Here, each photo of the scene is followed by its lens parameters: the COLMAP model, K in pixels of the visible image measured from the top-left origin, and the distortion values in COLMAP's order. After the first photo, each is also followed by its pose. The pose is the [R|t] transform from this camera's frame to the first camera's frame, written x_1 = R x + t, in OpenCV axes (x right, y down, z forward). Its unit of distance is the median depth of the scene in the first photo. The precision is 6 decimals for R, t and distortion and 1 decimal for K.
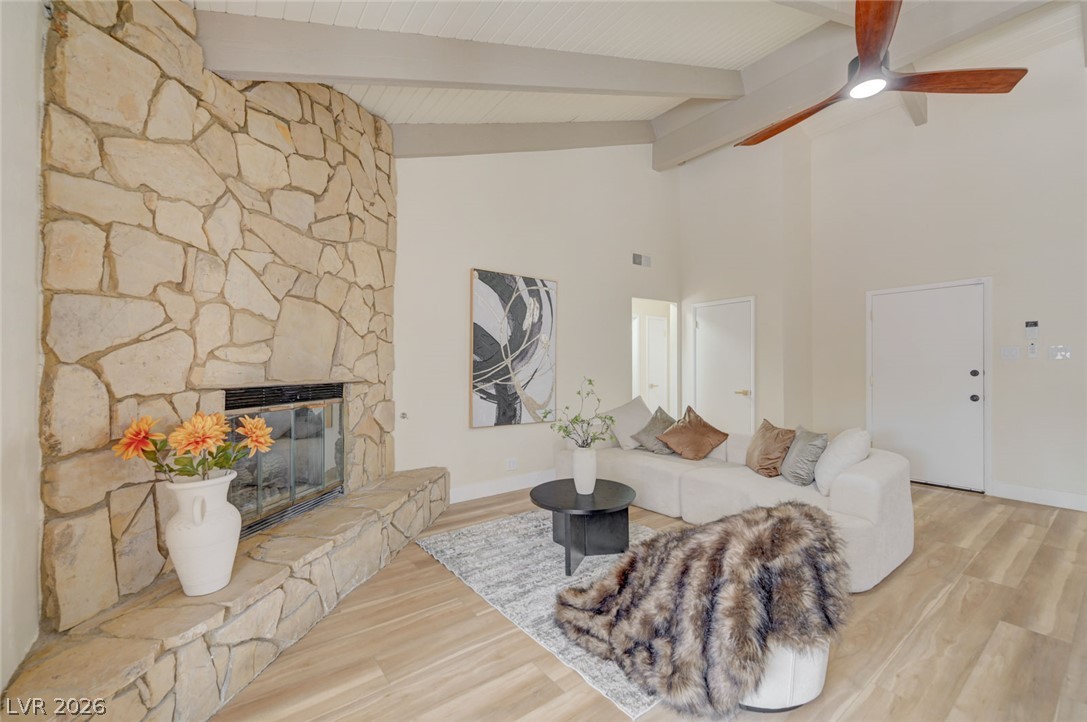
lens RADIAL K [[445.6, 0, 544.7], [0, 445.6, 365.7], [0, 0, 1]] dist [-0.000505, 0.001494]
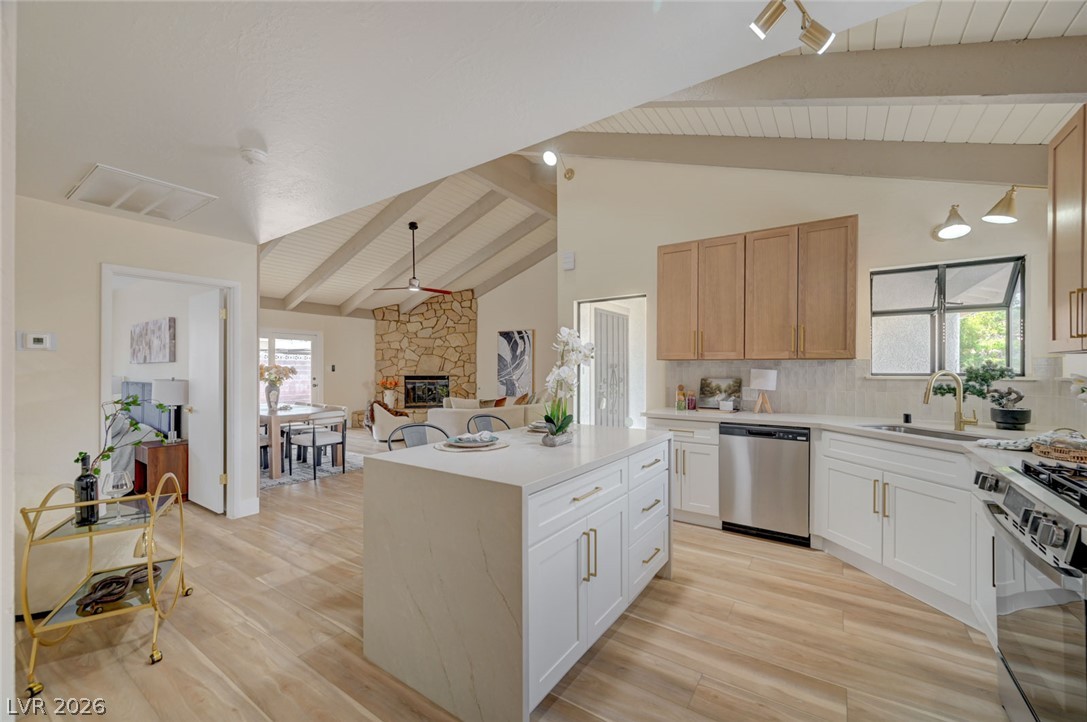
lens RADIAL K [[433.3, 0, 542.9], [0, 433.3, 364.1], [0, 0, 1]] dist [-0.000188, 0.000541]
pose [[0.325284, -0.006093, -0.945597, 2.111085], [0.005133, 0.999976, -0.004678, -0.023018], [0.945602, -0.003333, 0.325308, 0.425549]]
